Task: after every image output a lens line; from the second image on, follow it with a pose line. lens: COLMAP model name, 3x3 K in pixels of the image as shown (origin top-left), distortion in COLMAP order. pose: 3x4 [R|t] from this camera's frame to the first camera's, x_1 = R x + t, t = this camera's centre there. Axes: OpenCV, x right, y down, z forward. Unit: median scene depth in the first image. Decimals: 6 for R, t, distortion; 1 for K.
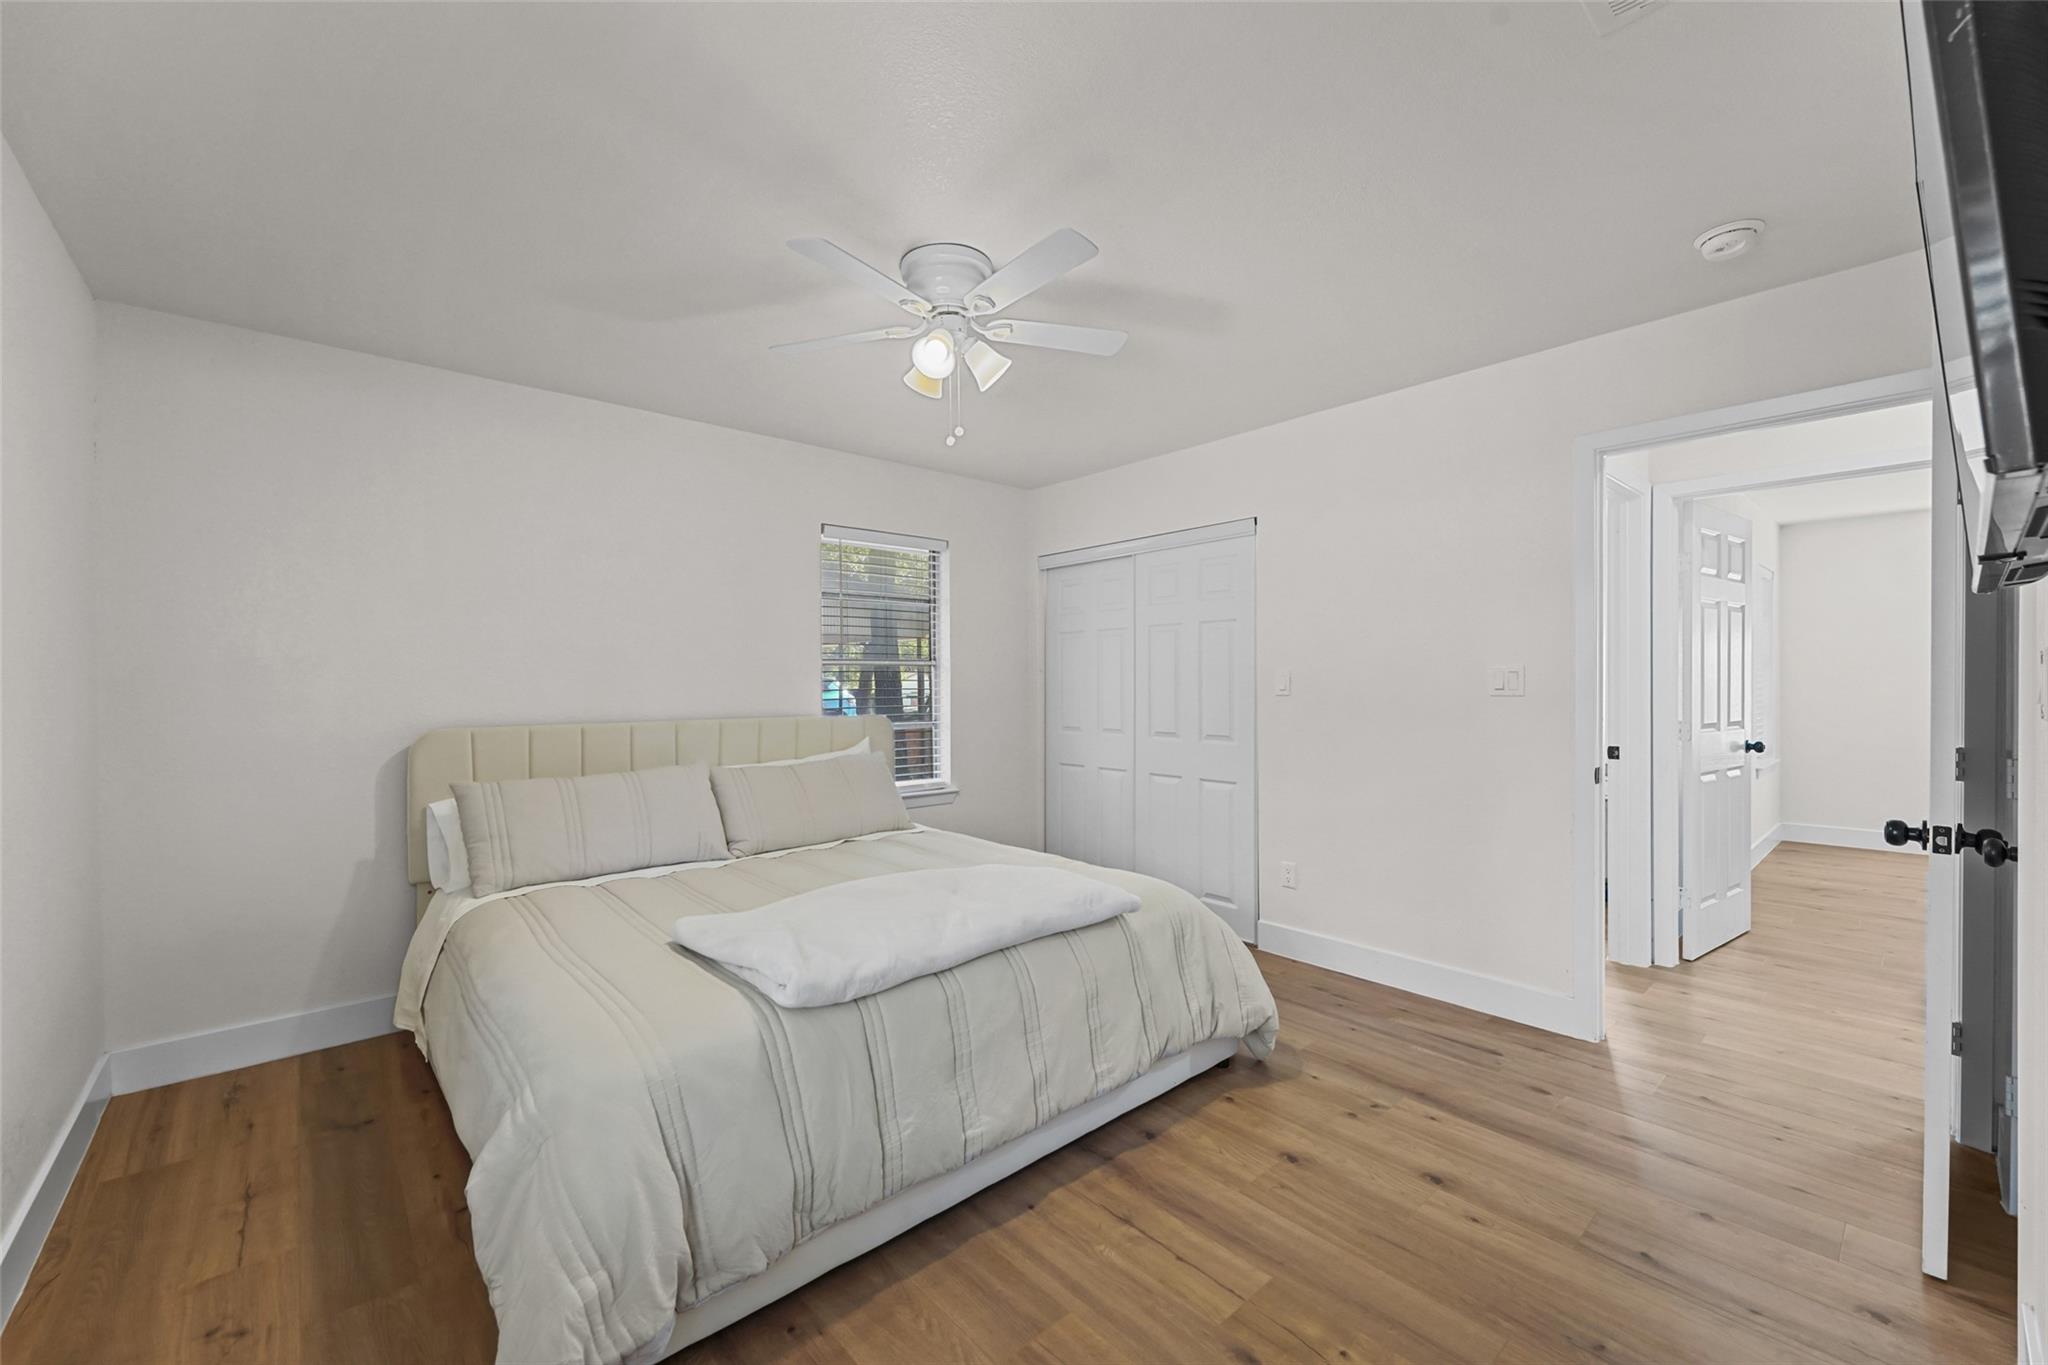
lens RADIAL K [[822.2, 0, 1004.3], [0, 822.2, 686.2], [0, 0, 1]] dist [0.001704, 0.000131]
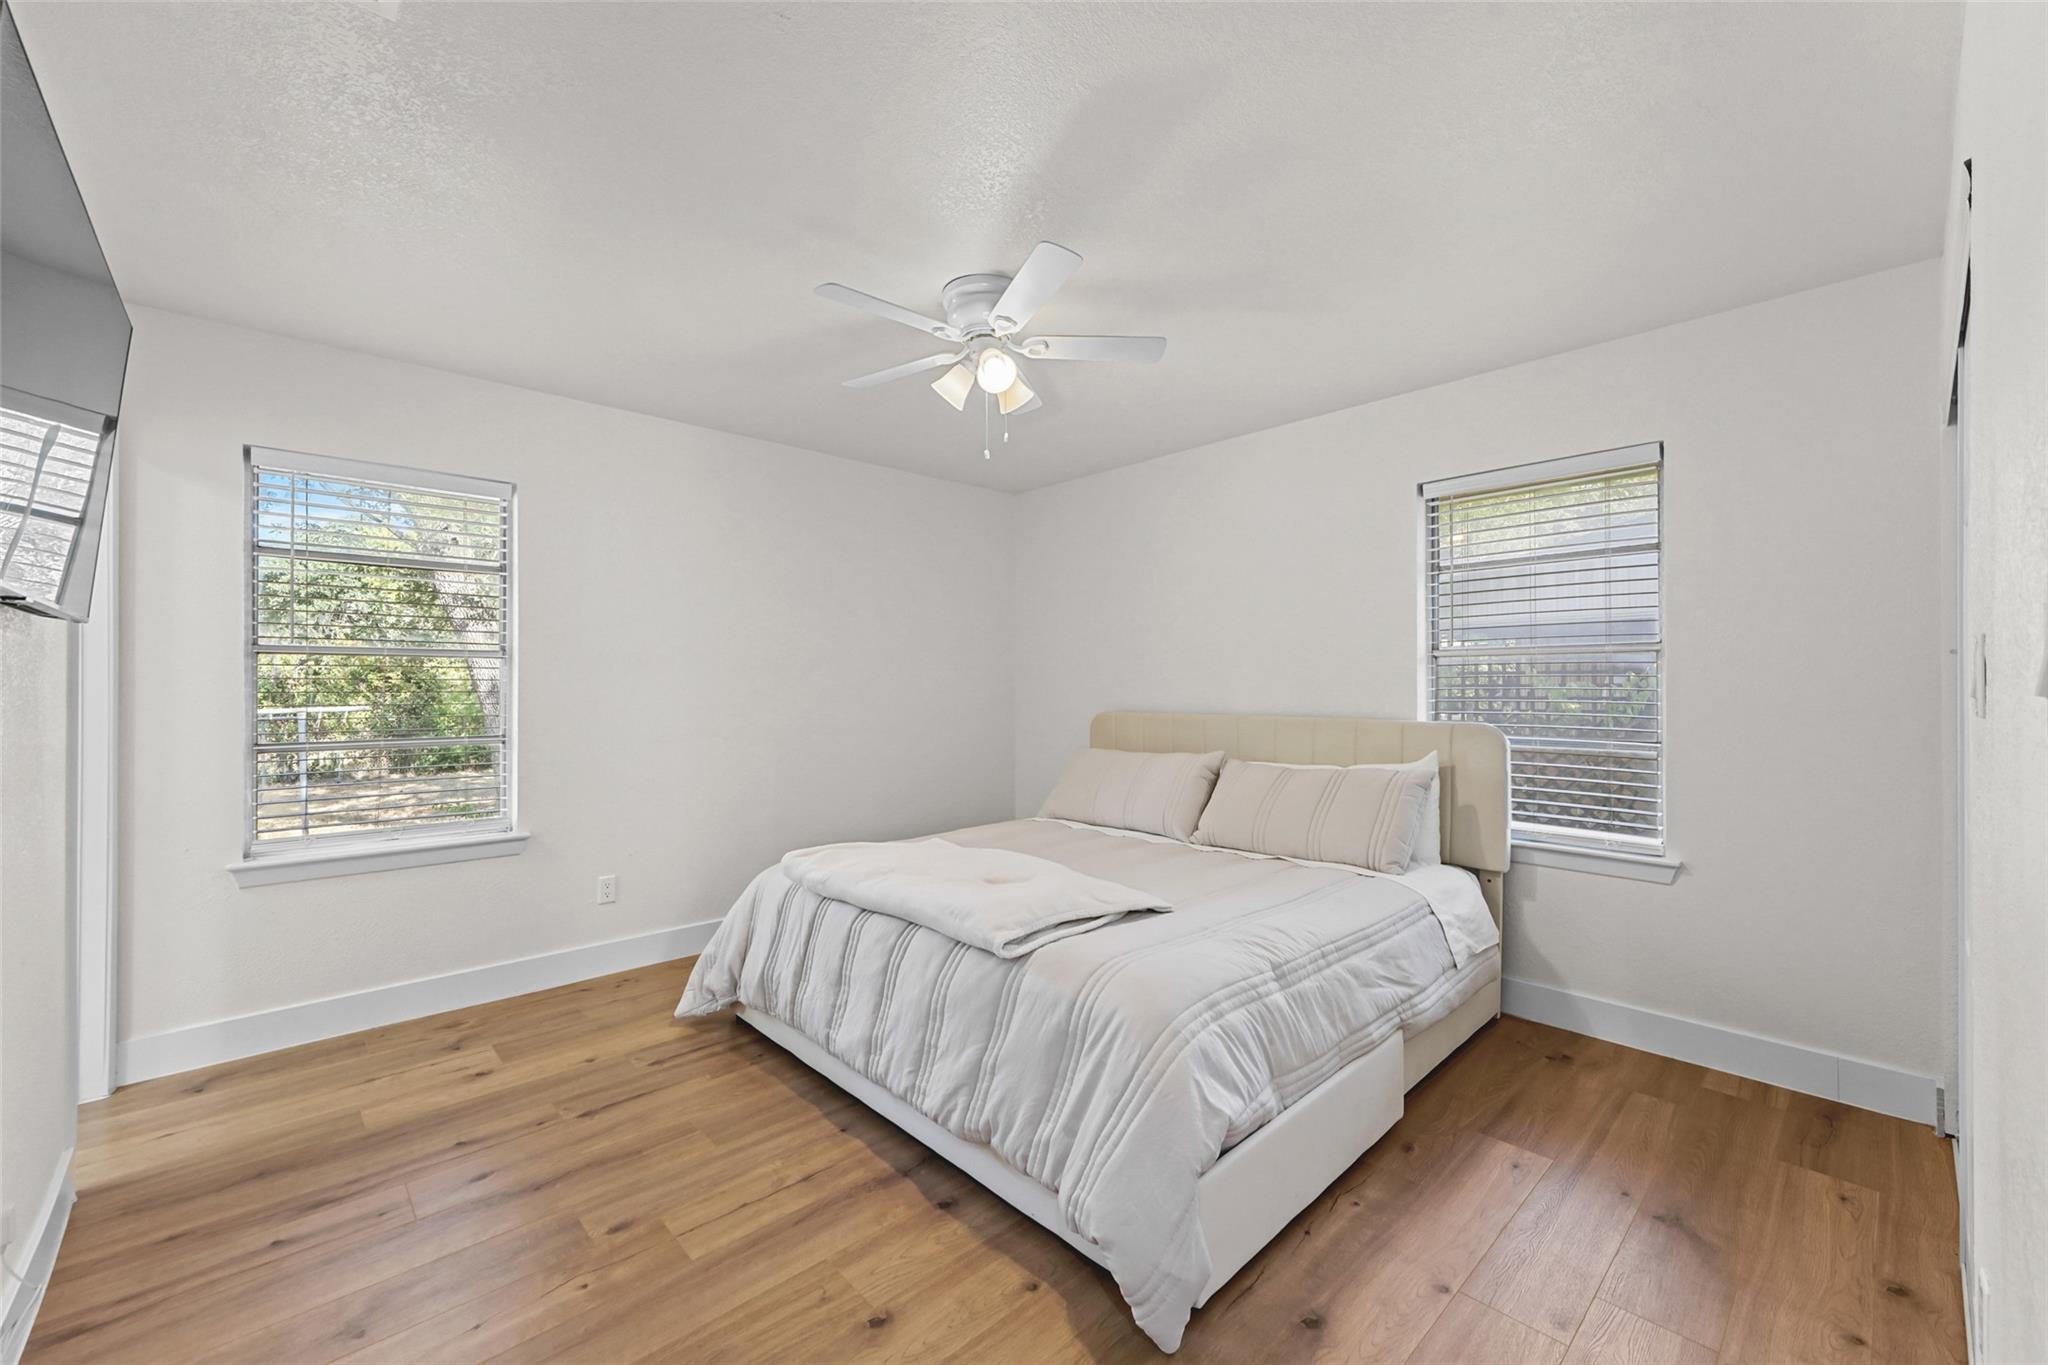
lens RADIAL K [[822.2, 0, 1004.8], [0, 822.2, 673.1], [0, 0, 1]] dist [0.001704, 0.000131]
pose [[0.029091, -0.002500, -0.999574, 1.159390], [-0.012140, 0.999922, -0.002854, -0.003445], [0.999503, 0.012218, 0.029058, 1.156120]]
